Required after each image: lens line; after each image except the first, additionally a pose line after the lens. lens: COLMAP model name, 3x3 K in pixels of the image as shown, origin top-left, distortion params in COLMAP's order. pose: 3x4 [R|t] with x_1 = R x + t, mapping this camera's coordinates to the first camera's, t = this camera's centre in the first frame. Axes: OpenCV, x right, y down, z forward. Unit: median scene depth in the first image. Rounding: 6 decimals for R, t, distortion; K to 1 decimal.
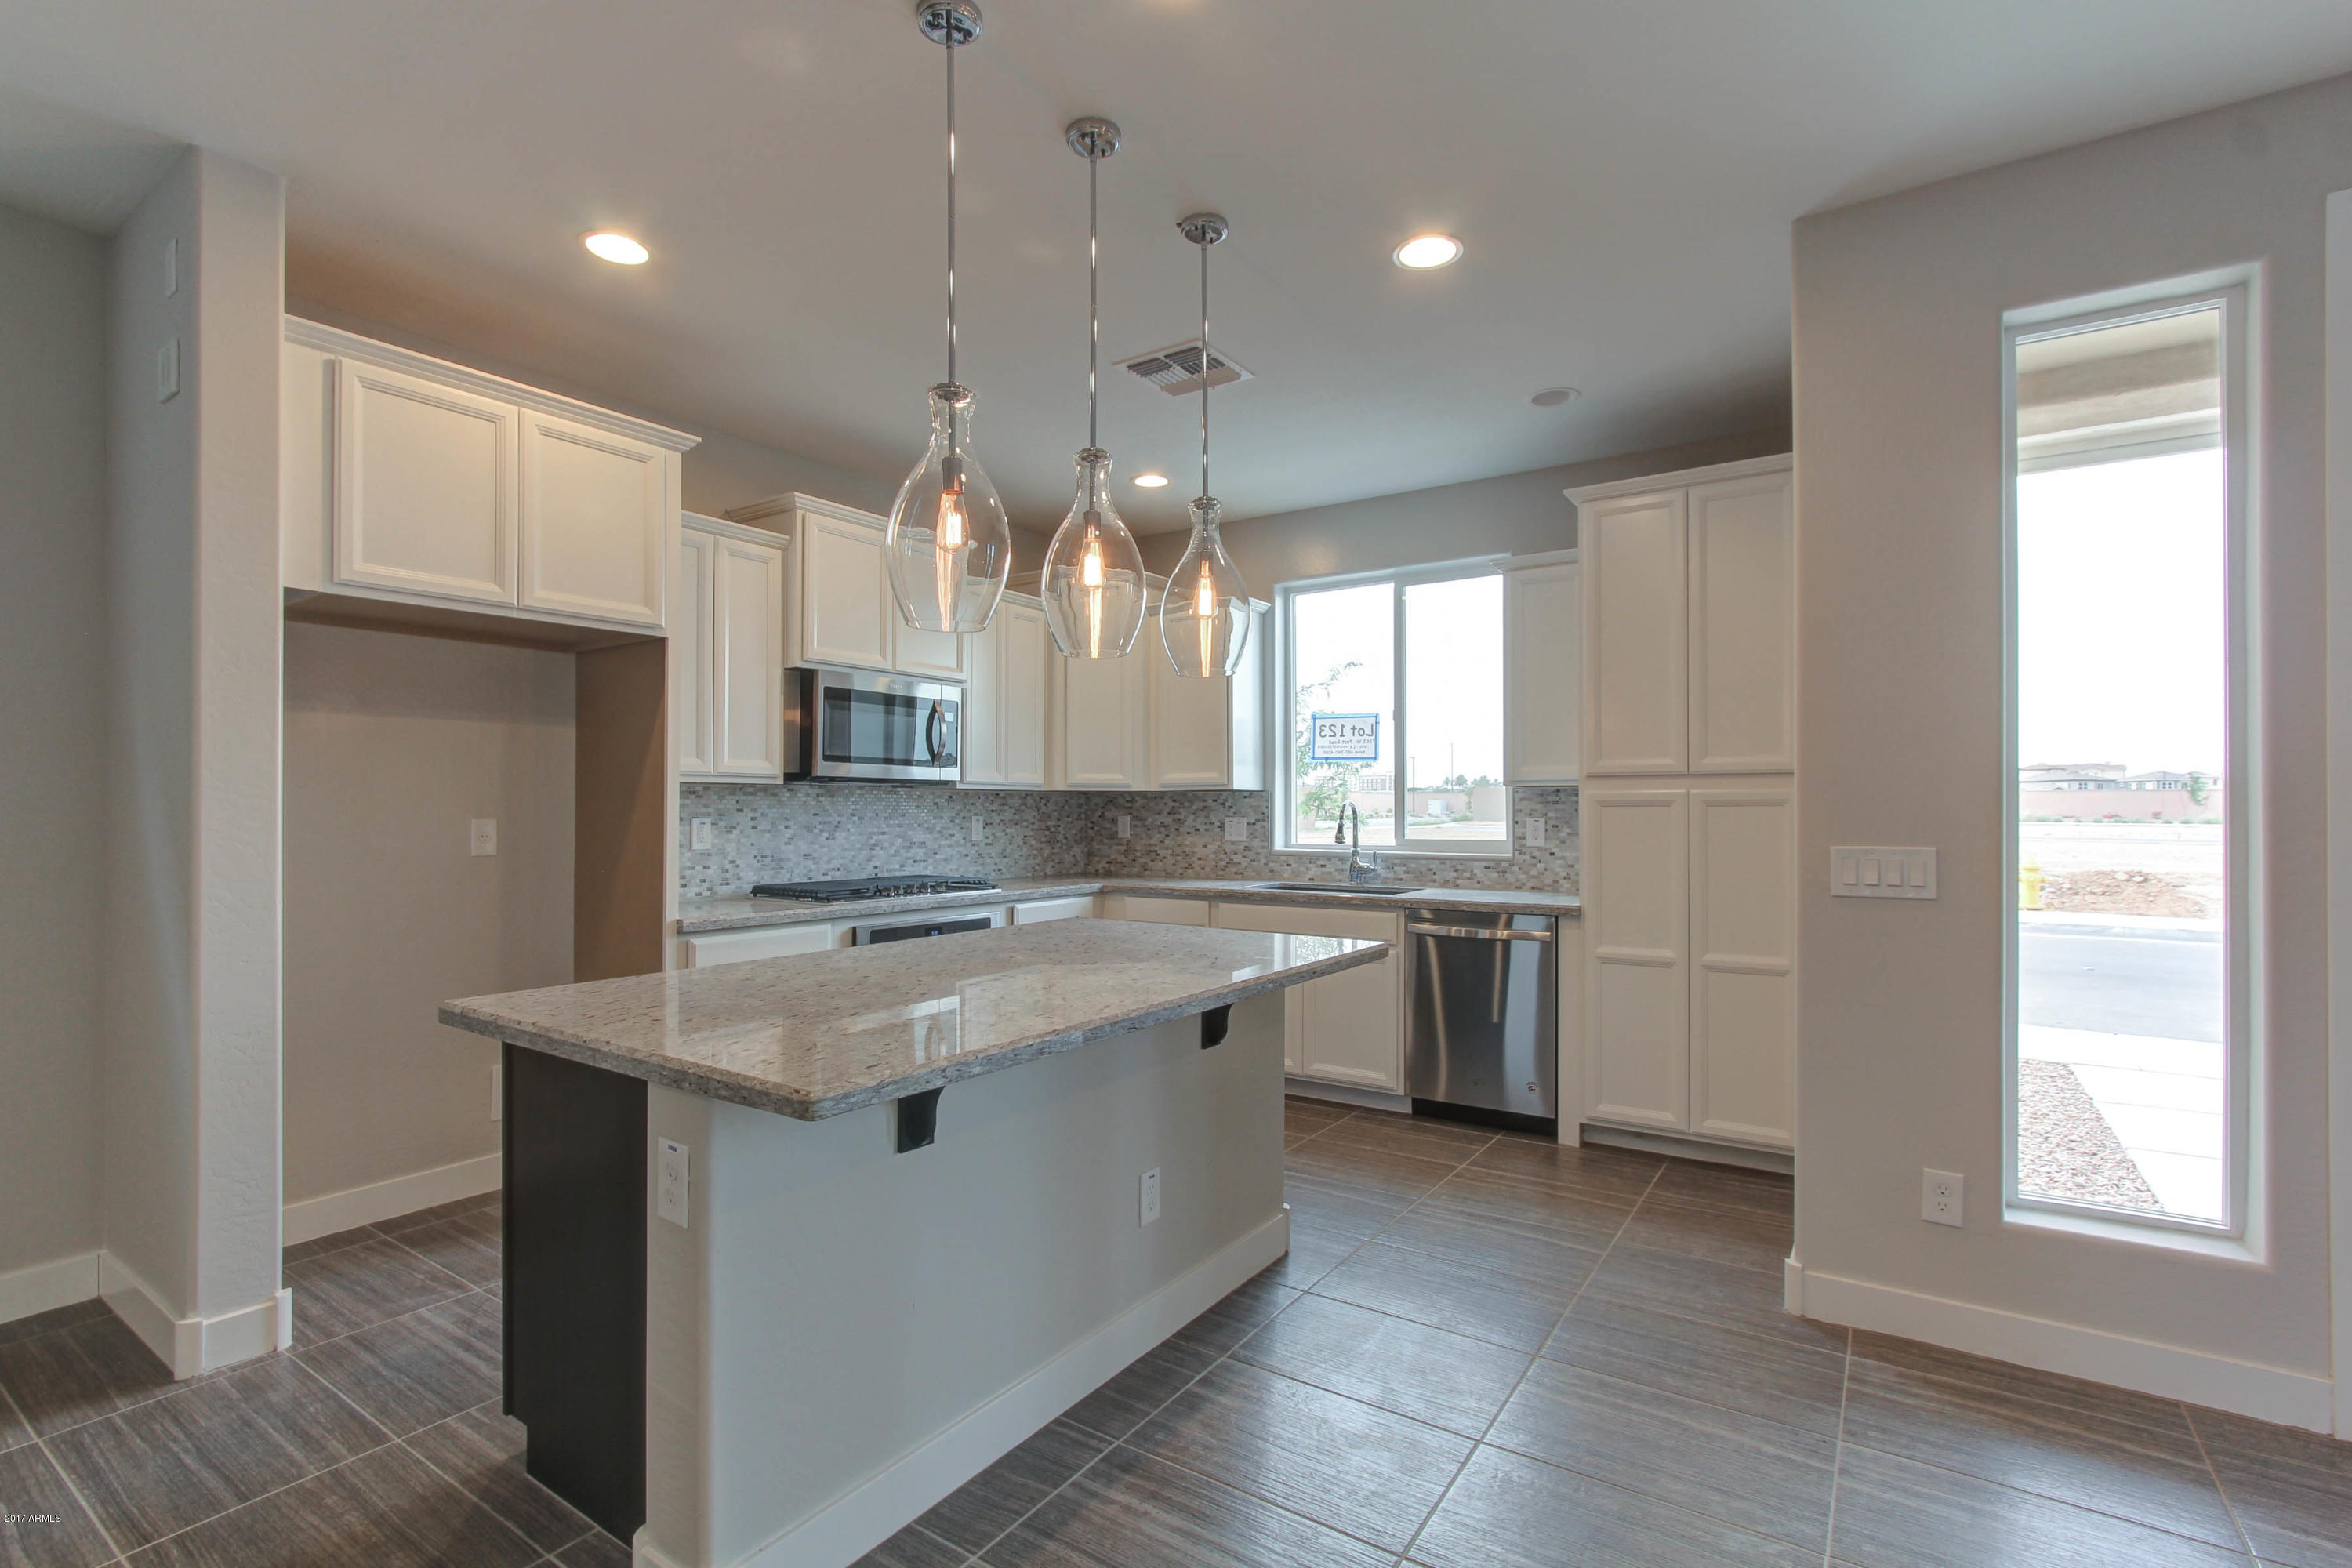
lens RADIAL K [[1103.5, 0, 1164.6], [0, 1103.5, 800.4], [0, 0, 1]] dist [-0.001765, -0.000387]
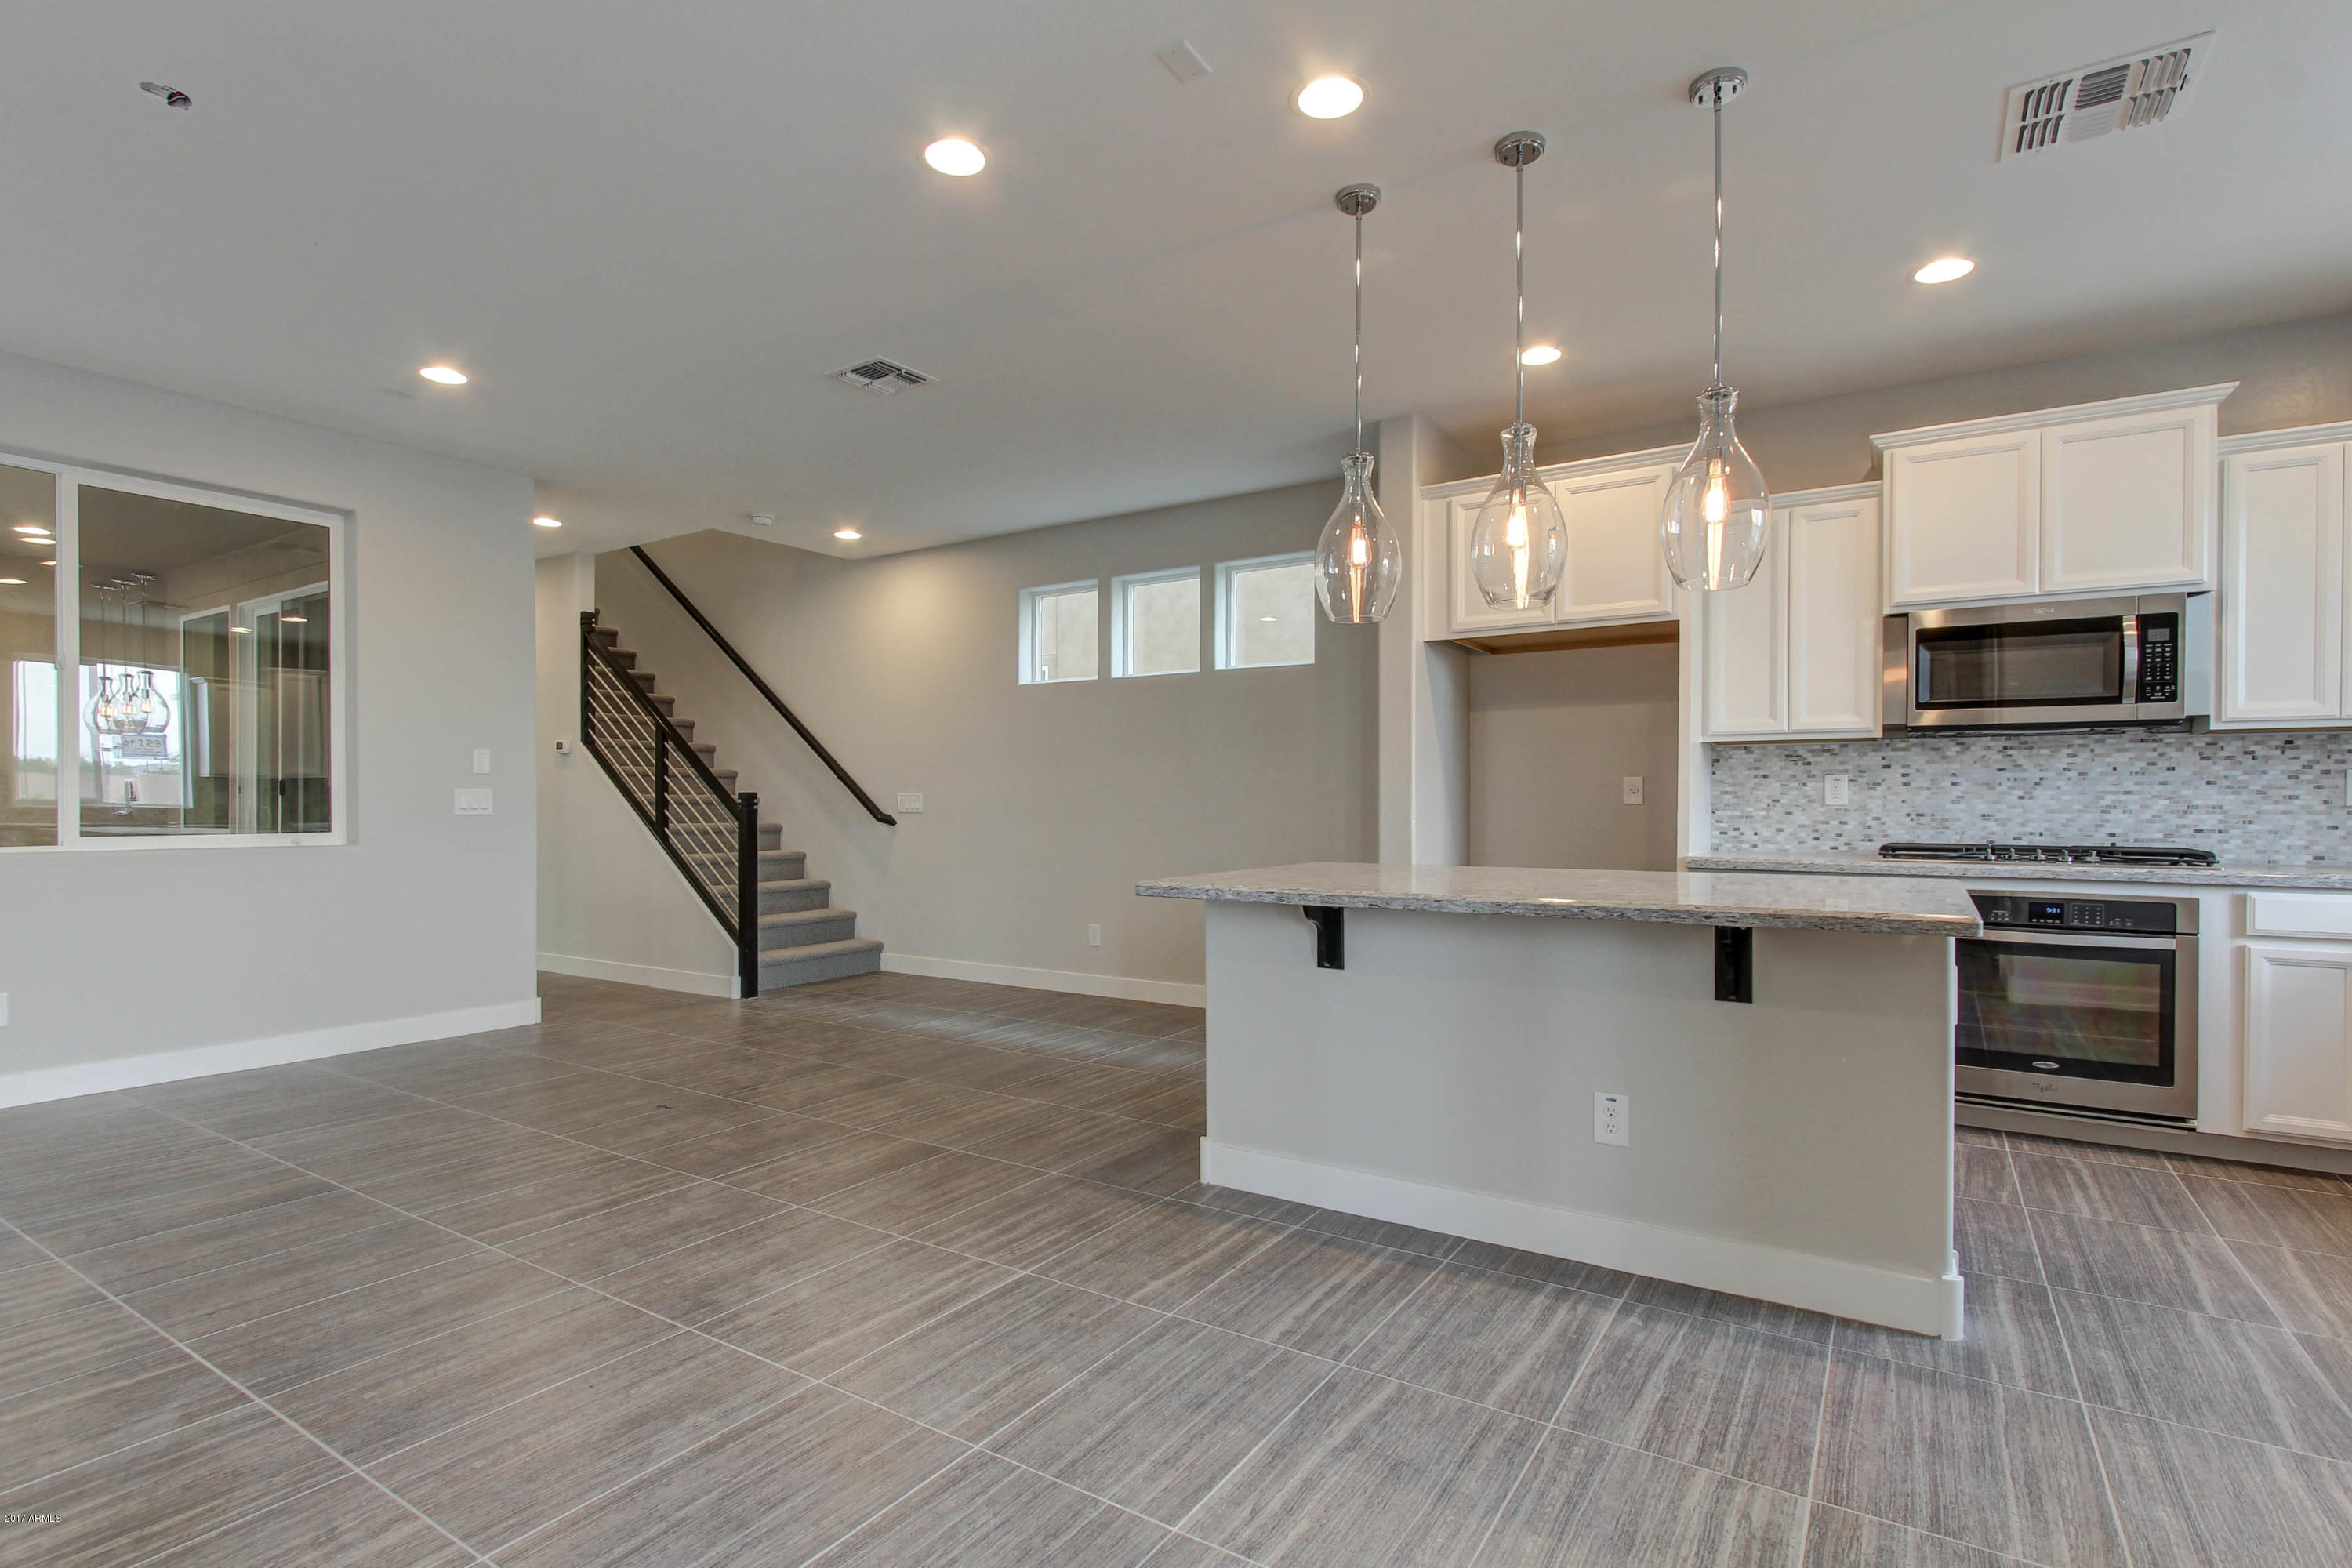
lens RADIAL K [[1103.5, 0, 1164.6], [0, 1103.5, 800.4], [0, 0, 1]] dist [-0.001765, -0.000387]
pose [[0.025516, -0.003276, -0.999669, 0.572914], [0.004707, 0.999984, -0.003157, 0.038537], [0.999663, -0.004625, 0.025531, 0.325456]]
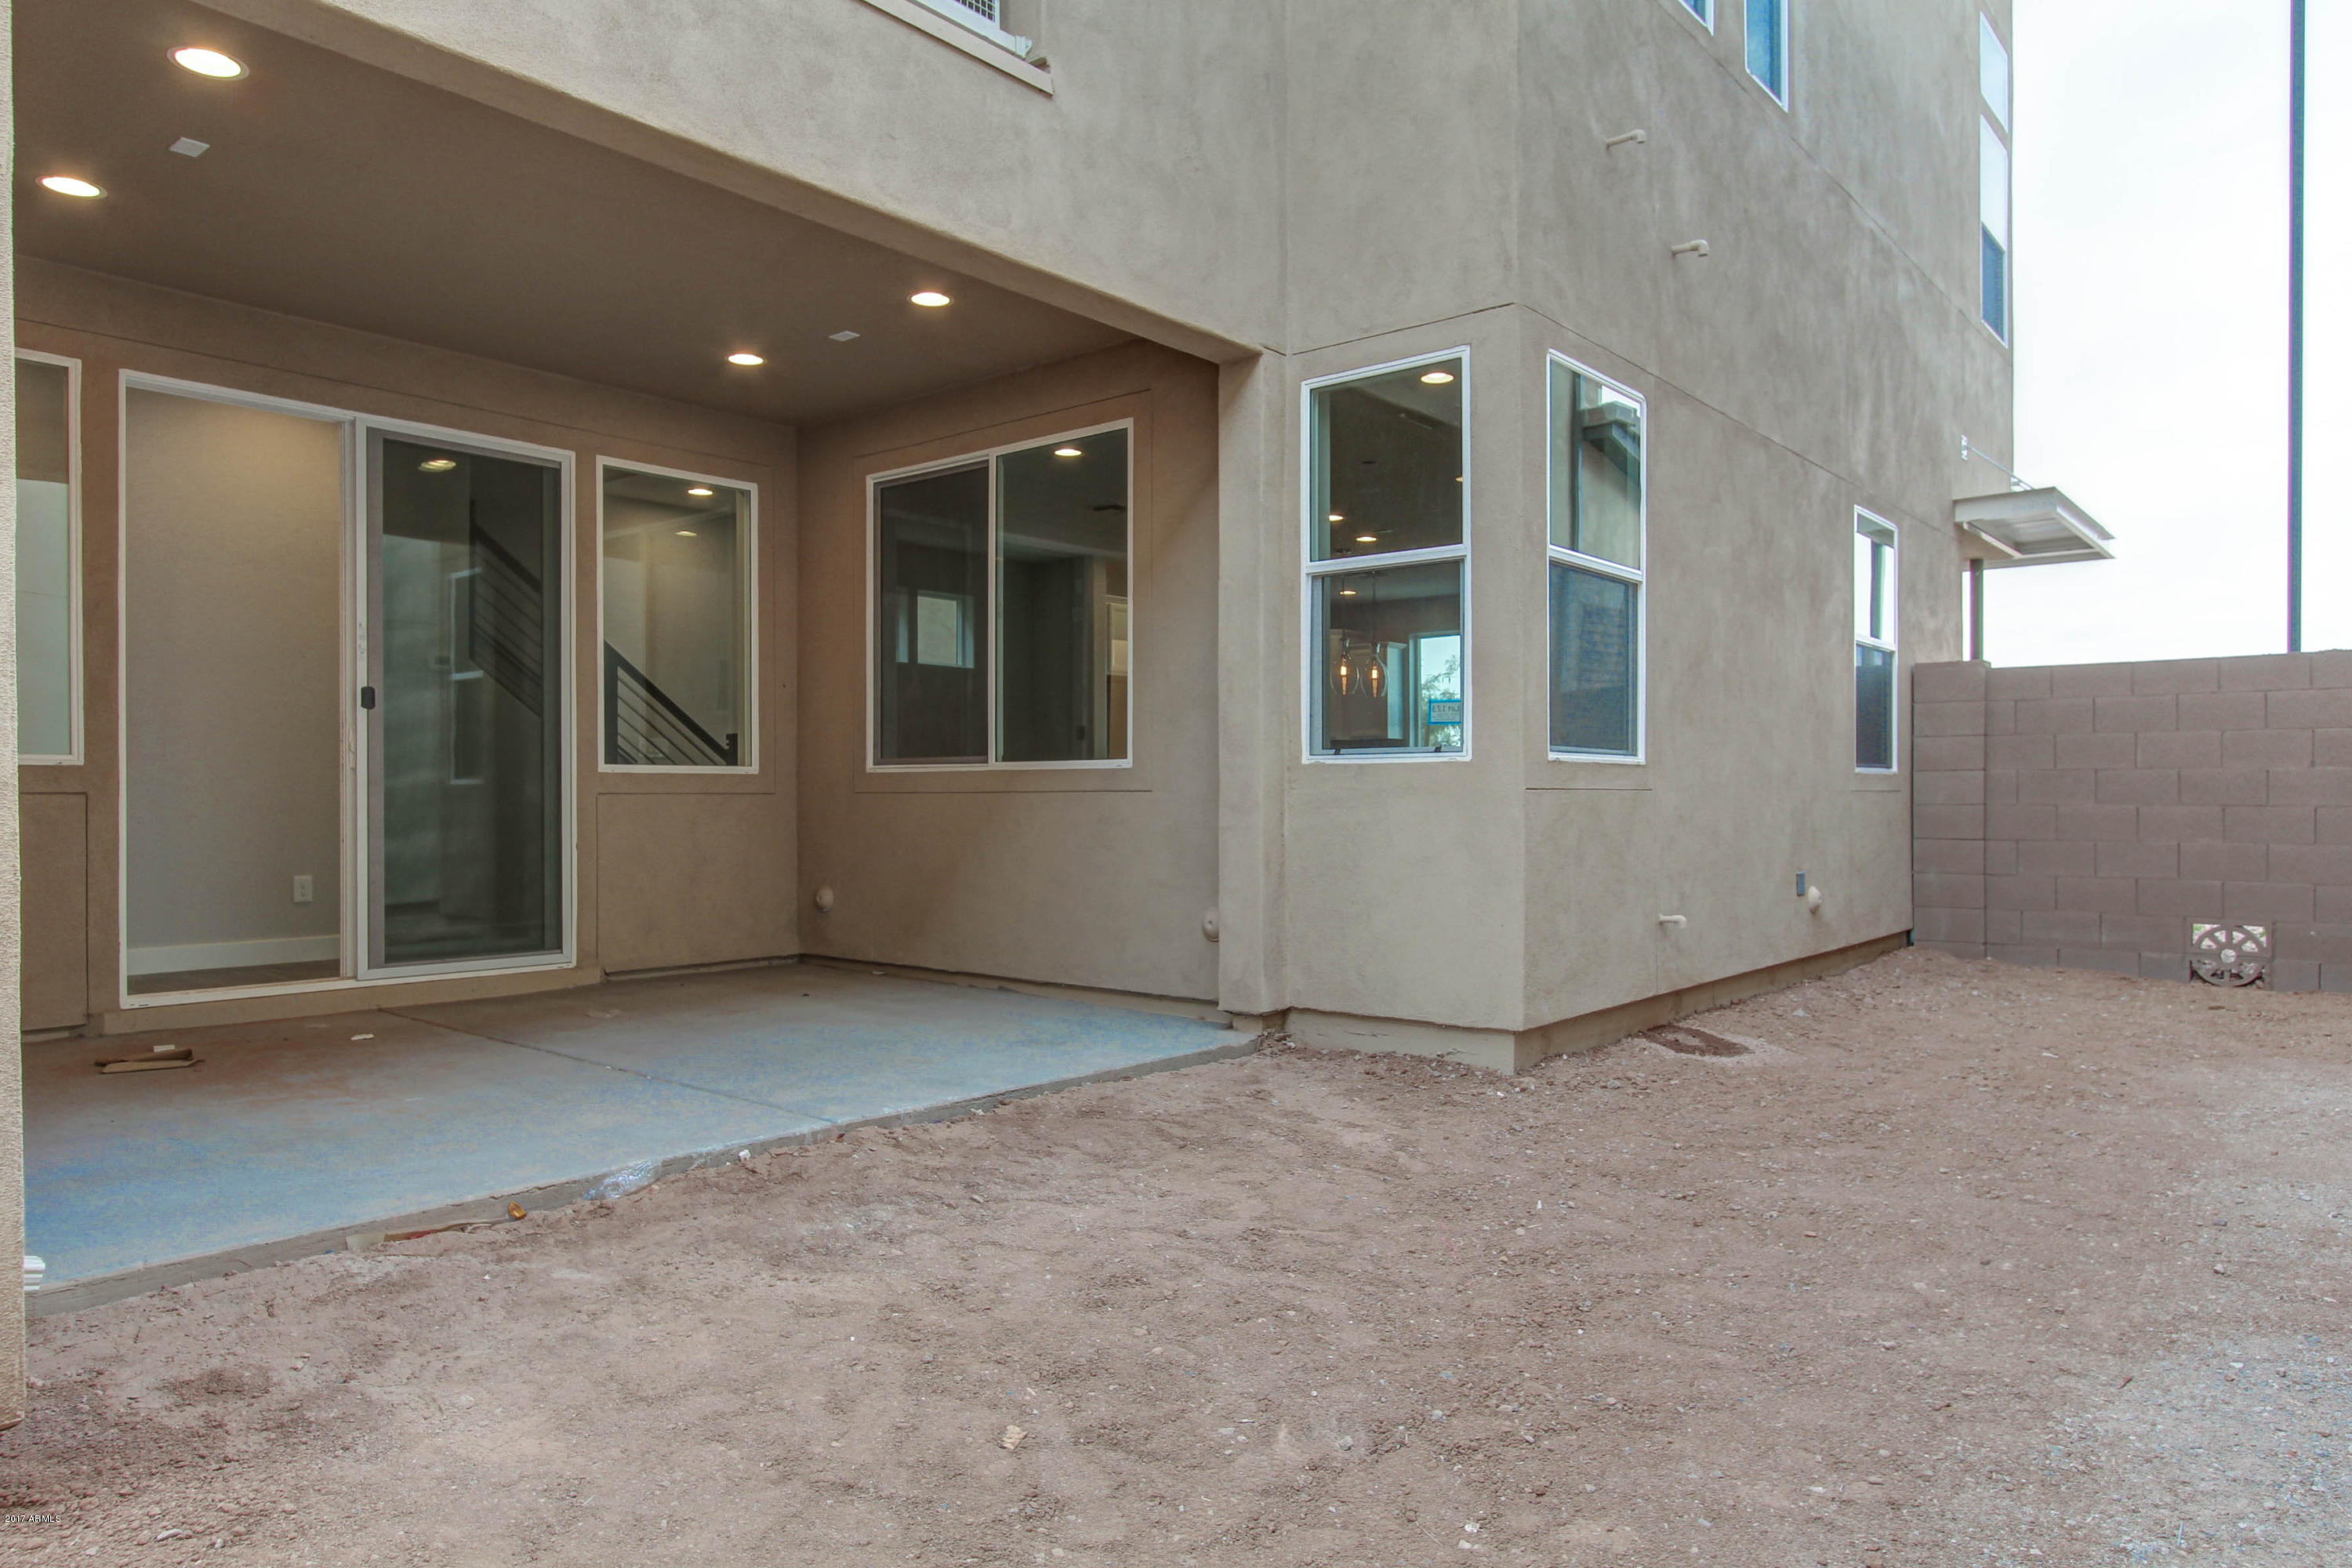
lens RADIAL K [[1520.1, 0, 1176.0], [0, 1520.1, 784.0], [0, 0, 1]] dist [-0.000078, -0.000009]
pose [[0.995374, -0.002228, -0.096054, -0.067262], [0.002169, 0.999997, -0.000716, 0.090146], [0.096055, 0.000504, 0.995376, -2.151088]]
